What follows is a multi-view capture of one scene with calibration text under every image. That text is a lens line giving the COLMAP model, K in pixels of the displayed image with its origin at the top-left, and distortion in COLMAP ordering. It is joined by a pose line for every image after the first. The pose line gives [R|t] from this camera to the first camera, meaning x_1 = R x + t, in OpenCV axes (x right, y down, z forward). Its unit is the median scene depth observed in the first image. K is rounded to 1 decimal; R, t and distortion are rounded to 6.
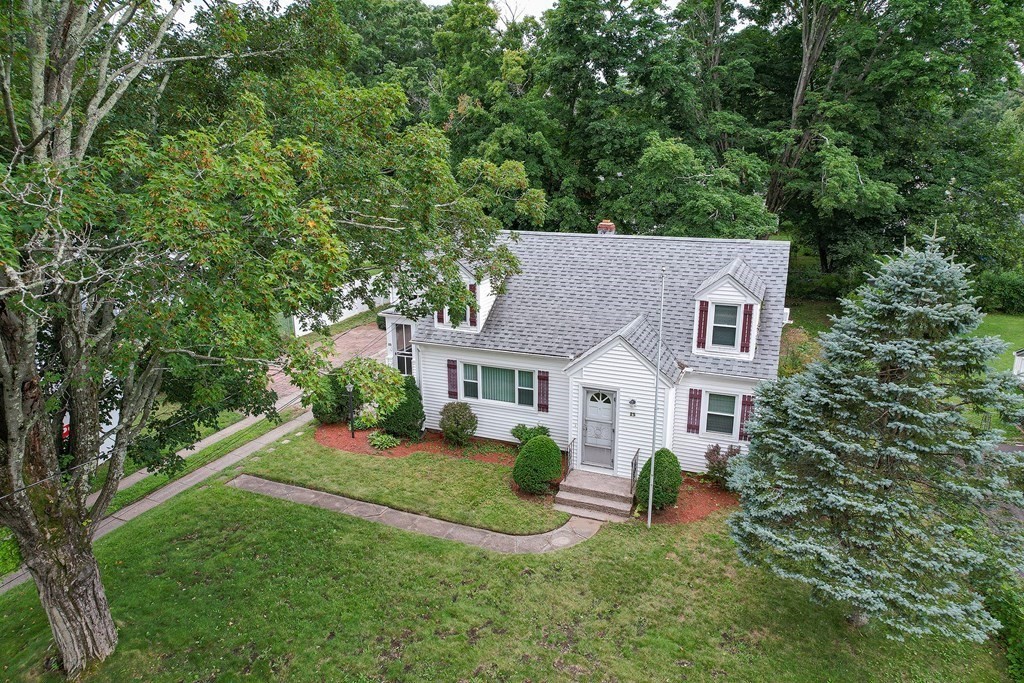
lens RADIAL K [[663.3, 0, 512.0], [0, 663.3, 341.5], [0, 0, 1]] dist [-0.081066, 0.073147]
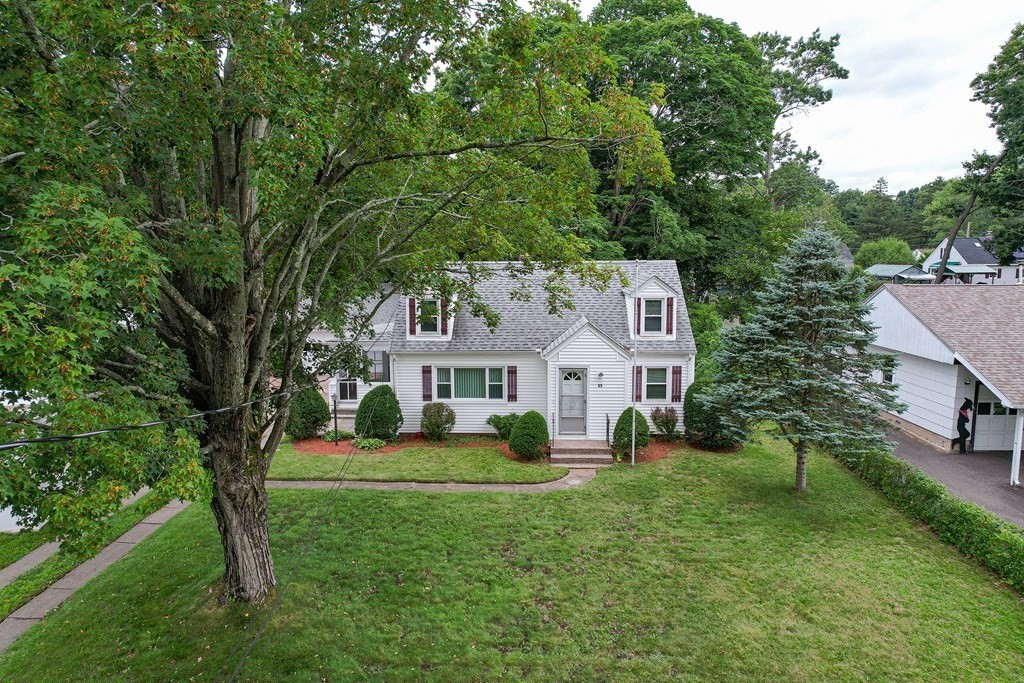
lens RADIAL K [[663.3, 0, 512.0], [0, 663.3, 341.5], [0, 0, 1]] dist [-0.081066, 0.073147]
pose [[0.940085, -0.045372, 0.337908, -0.383120], [0.091622, 0.988267, -0.122204, 0.158830], [-0.328399, 0.145842, 0.933212, -0.134208]]
